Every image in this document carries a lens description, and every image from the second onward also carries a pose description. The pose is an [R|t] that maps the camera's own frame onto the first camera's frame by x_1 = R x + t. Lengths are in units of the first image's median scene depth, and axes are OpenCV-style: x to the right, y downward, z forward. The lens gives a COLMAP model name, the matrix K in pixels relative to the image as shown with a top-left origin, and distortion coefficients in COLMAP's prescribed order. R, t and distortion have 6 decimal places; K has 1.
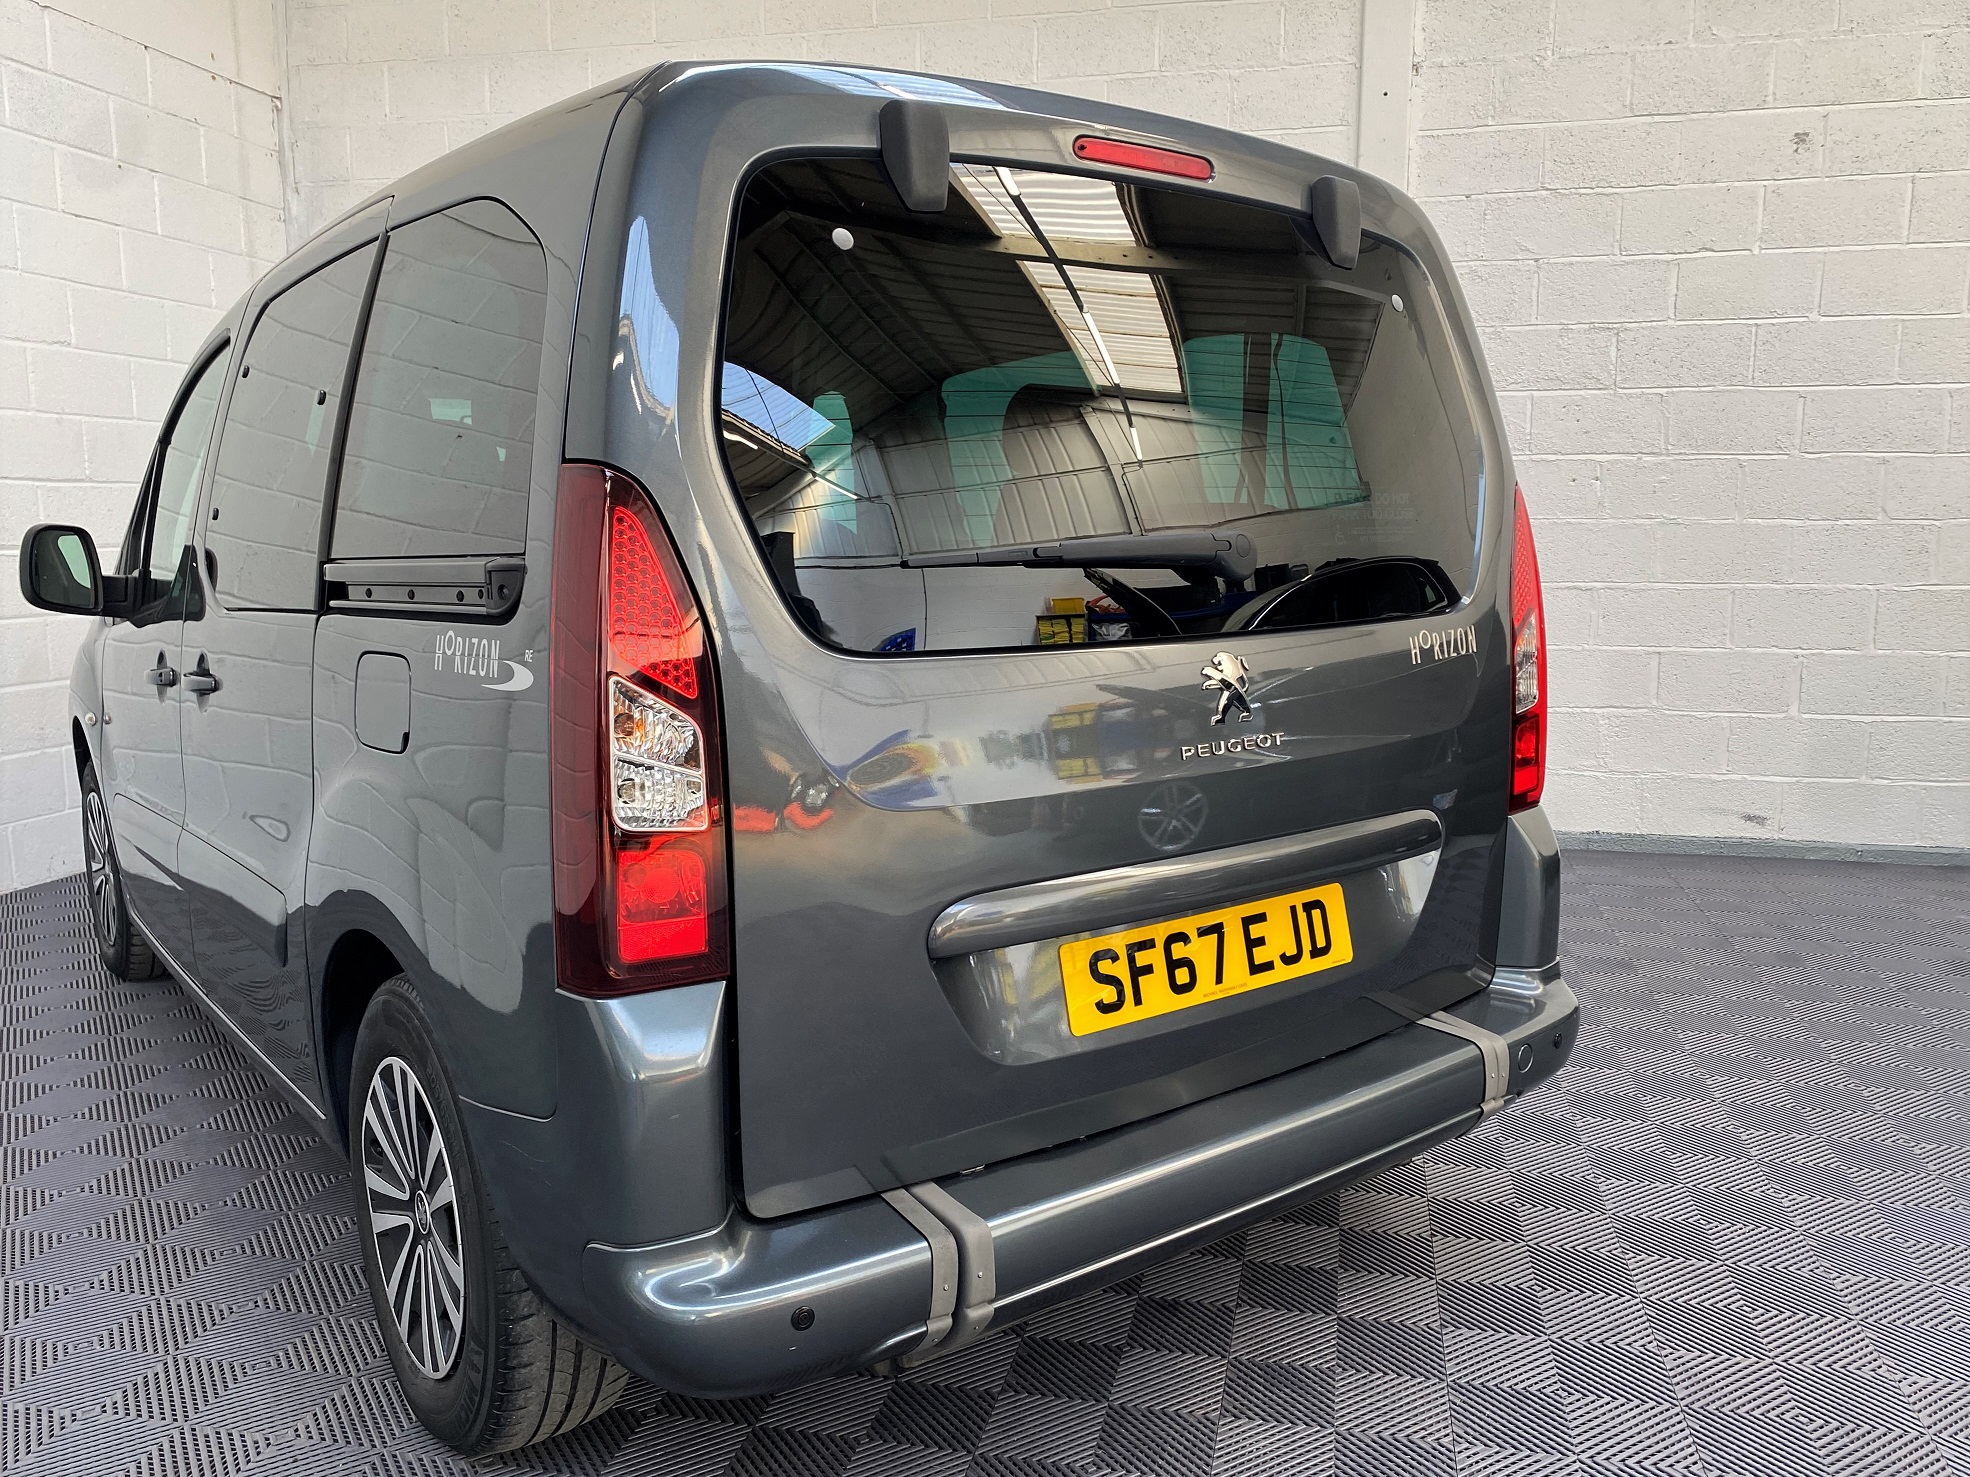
lens RADIAL K [[1512.7, 0, 954.2], [0, 1512.7, 746.2], [0, 0, 1]] dist [0.013987, -0.005866]
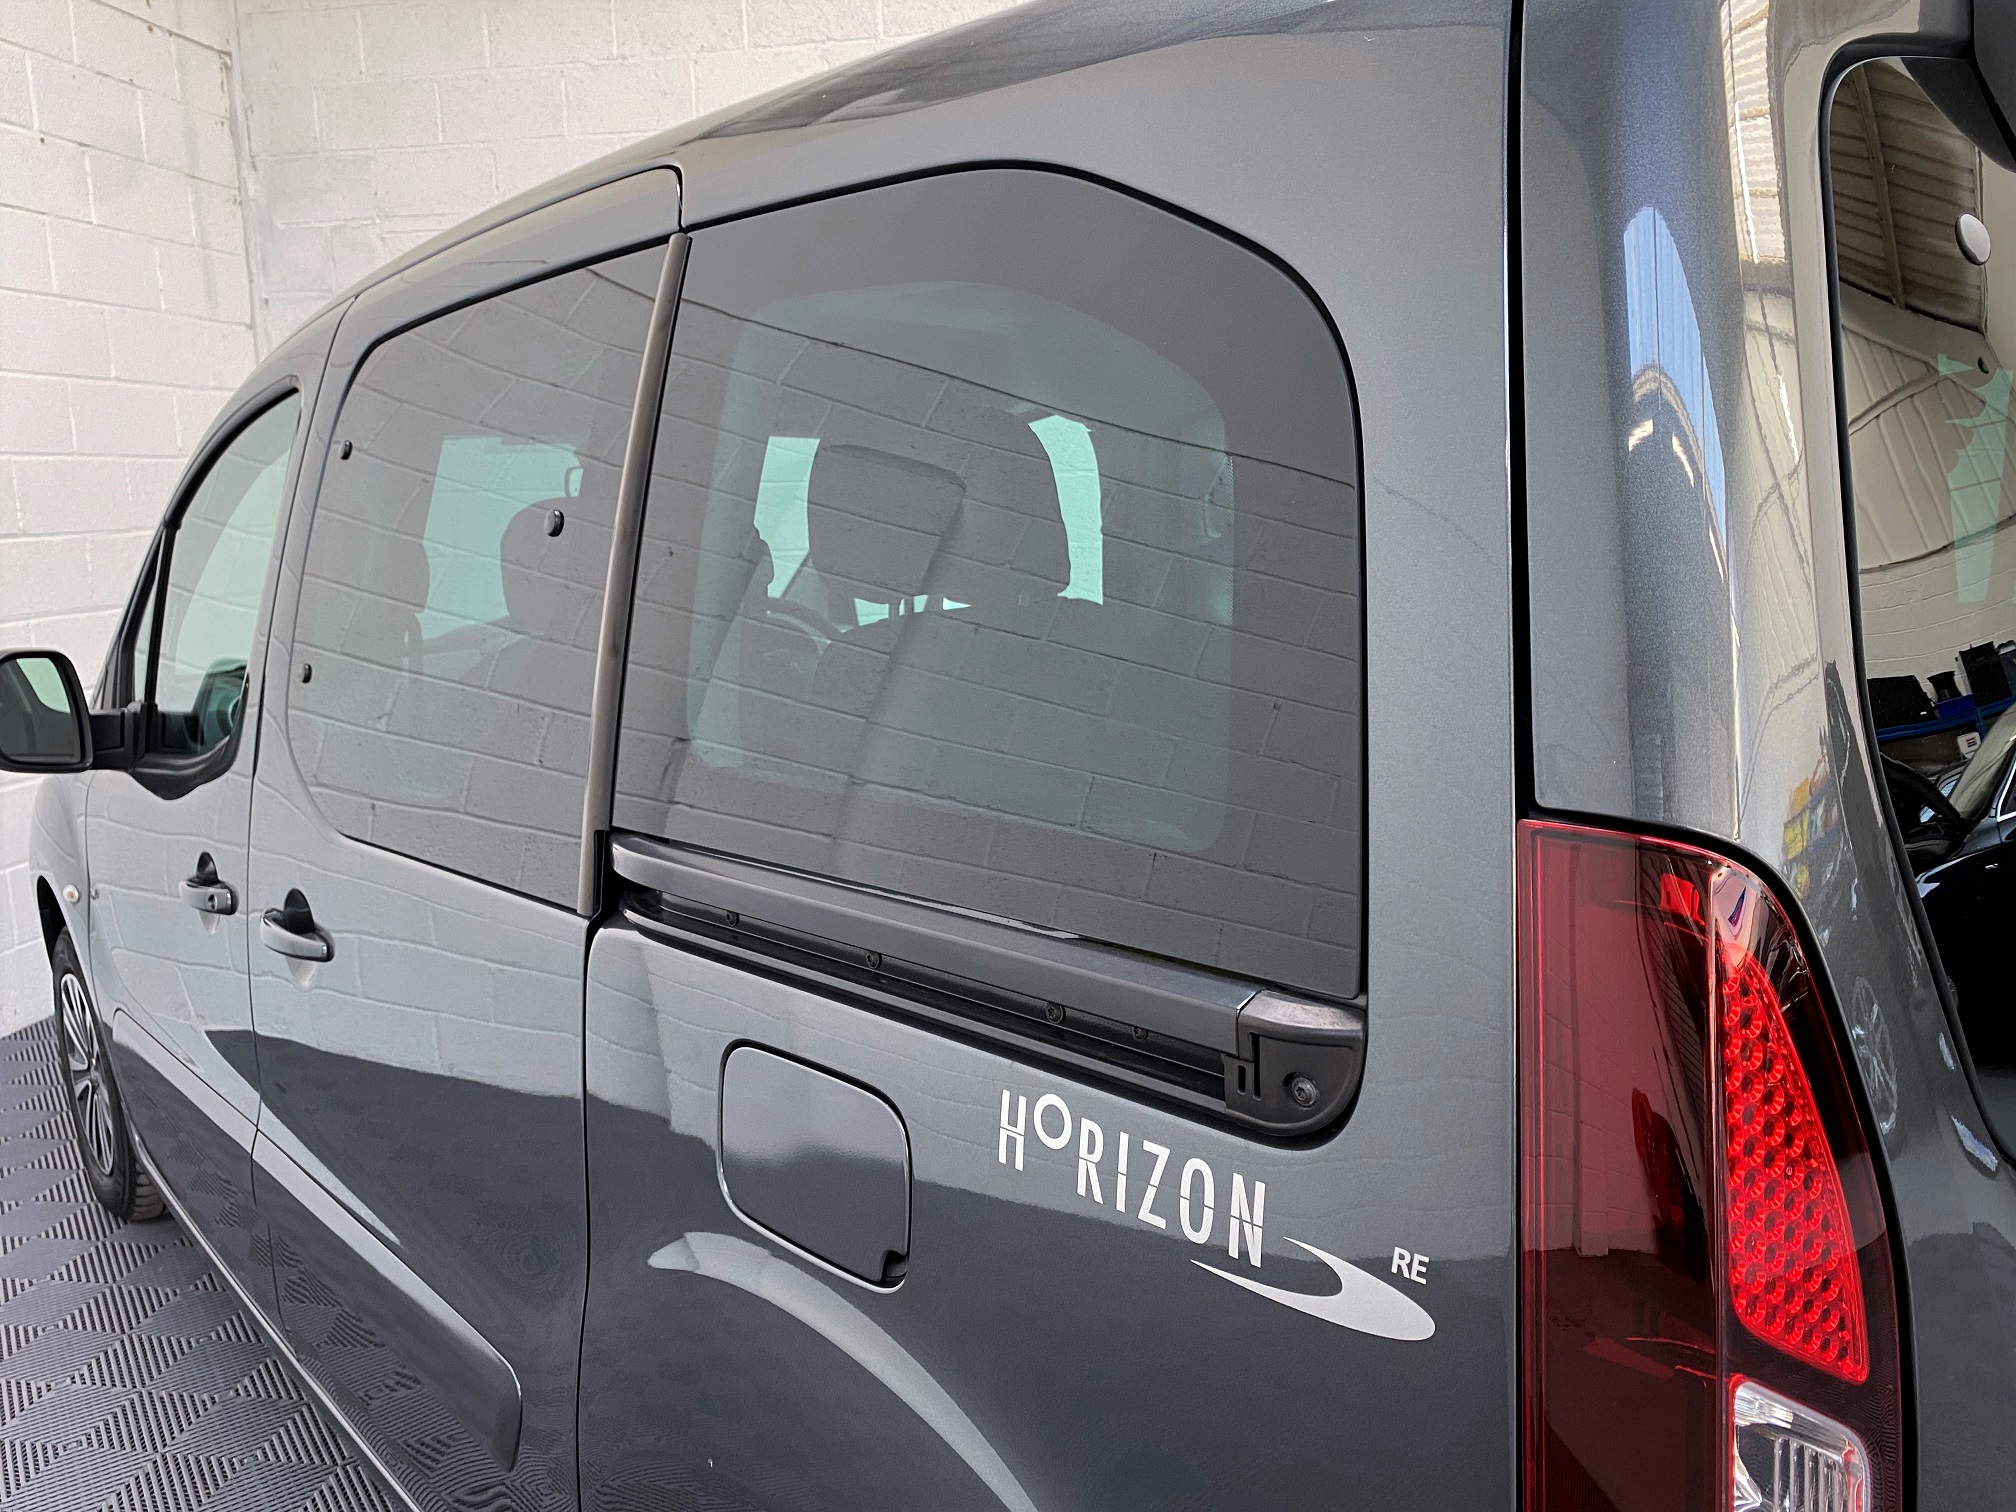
lens RADIAL K [[1548.0, 0, 976.4], [0, 1548.0, 763.9], [0, 0, 1]] dist [0.013987, -0.005866]
pose [[0.998308, -0.036548, 0.045226, -0.180294], [0.035509, 0.999092, 0.023562, -0.091961], [-0.046046, -0.021916, 0.998699, 0.254454]]
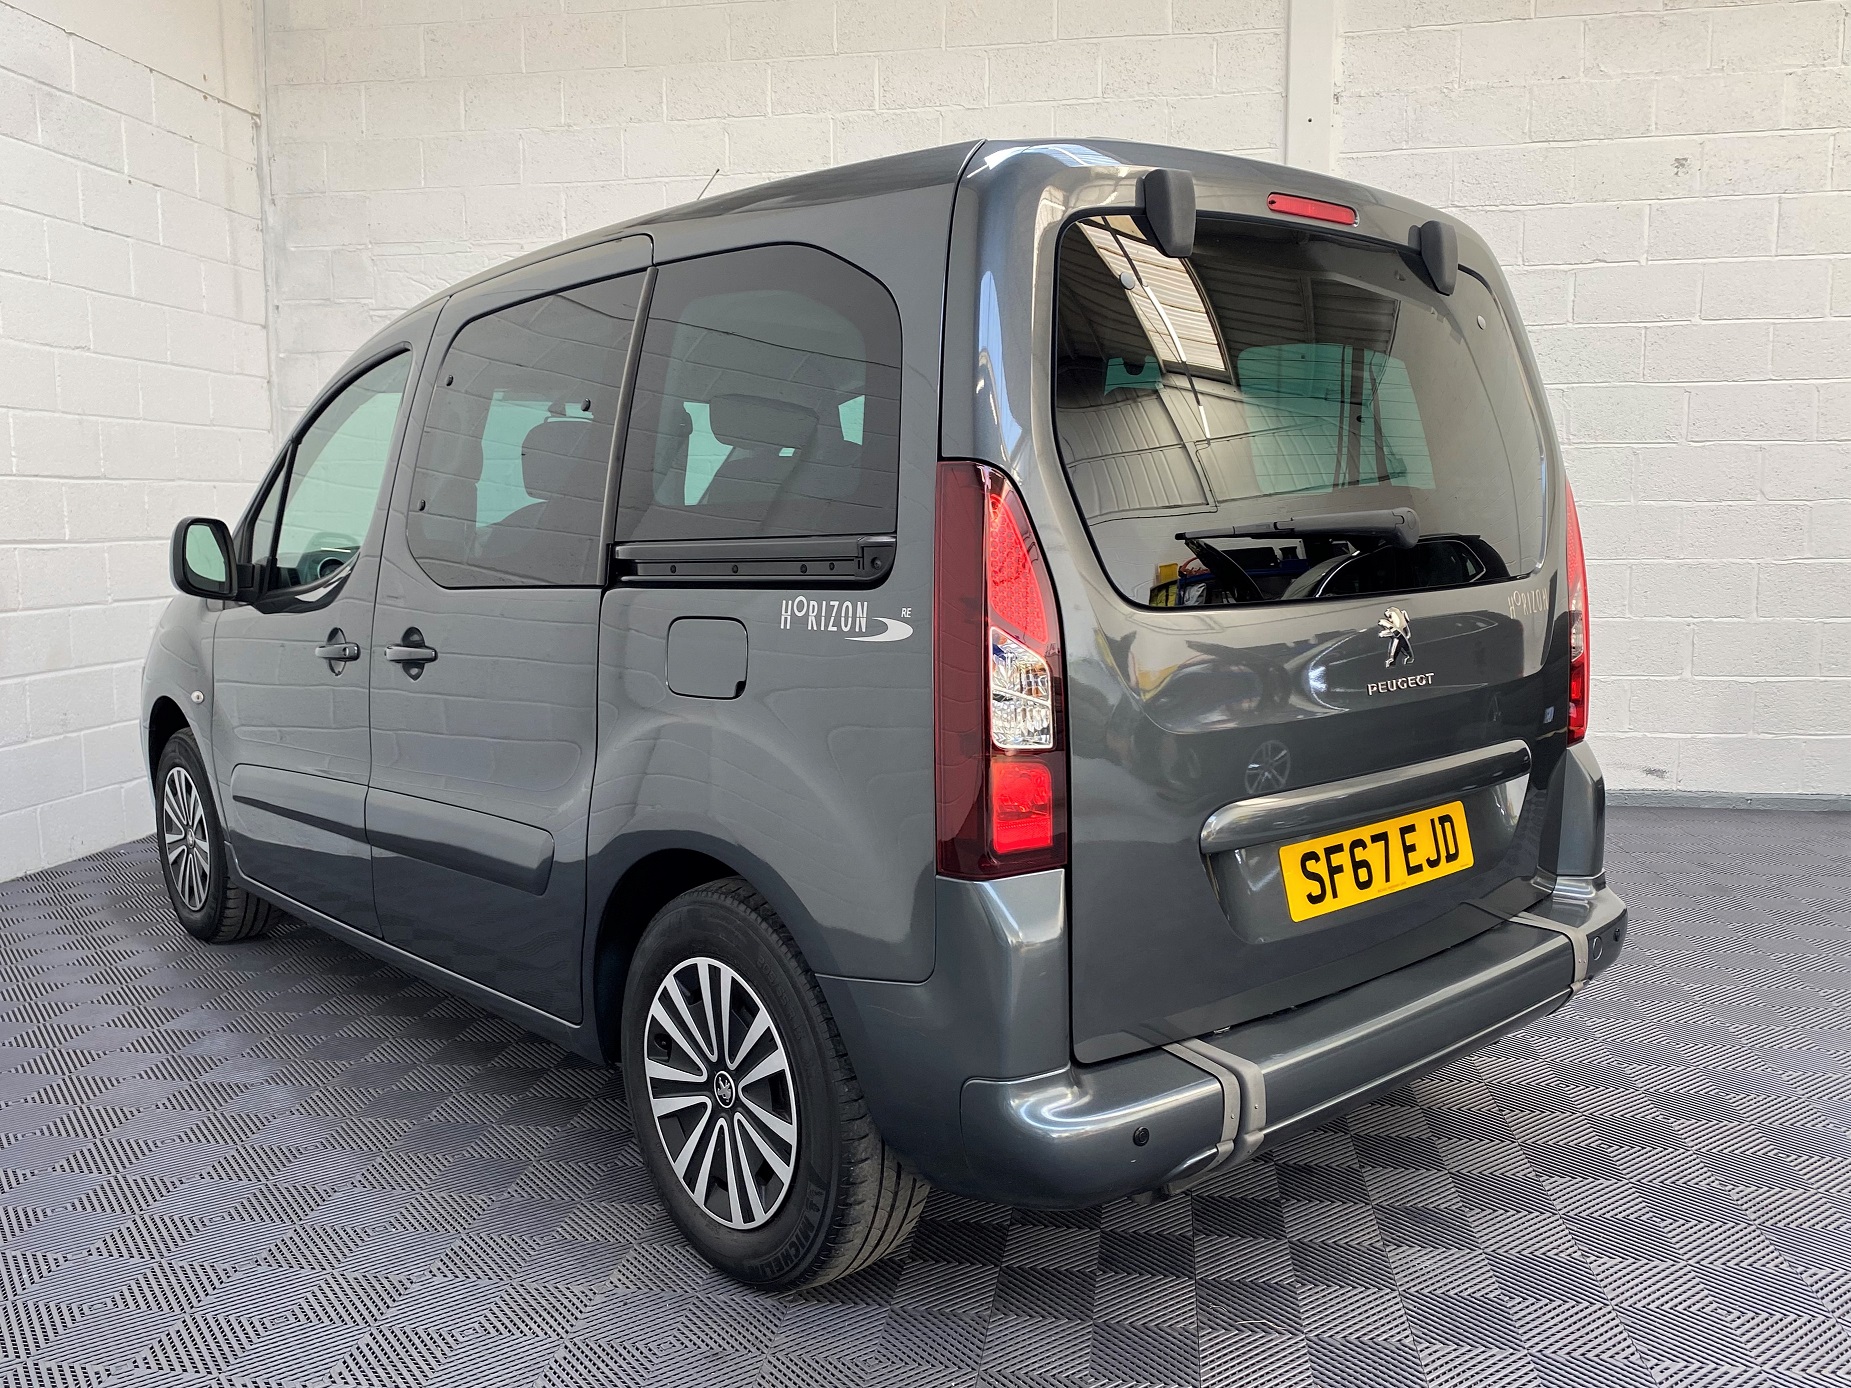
lens RADIAL K [[1493.5, 0, 862.4], [0, 1493.5, 697.2], [0, 0, 1]] dist [0.009696, -0.006261]
pose [[0.998652, -0.014301, 0.049897, -0.165838], [0.015486, 0.999605, -0.023450, 0.016608], [-0.049542, 0.024191, 0.998479, -0.099190]]
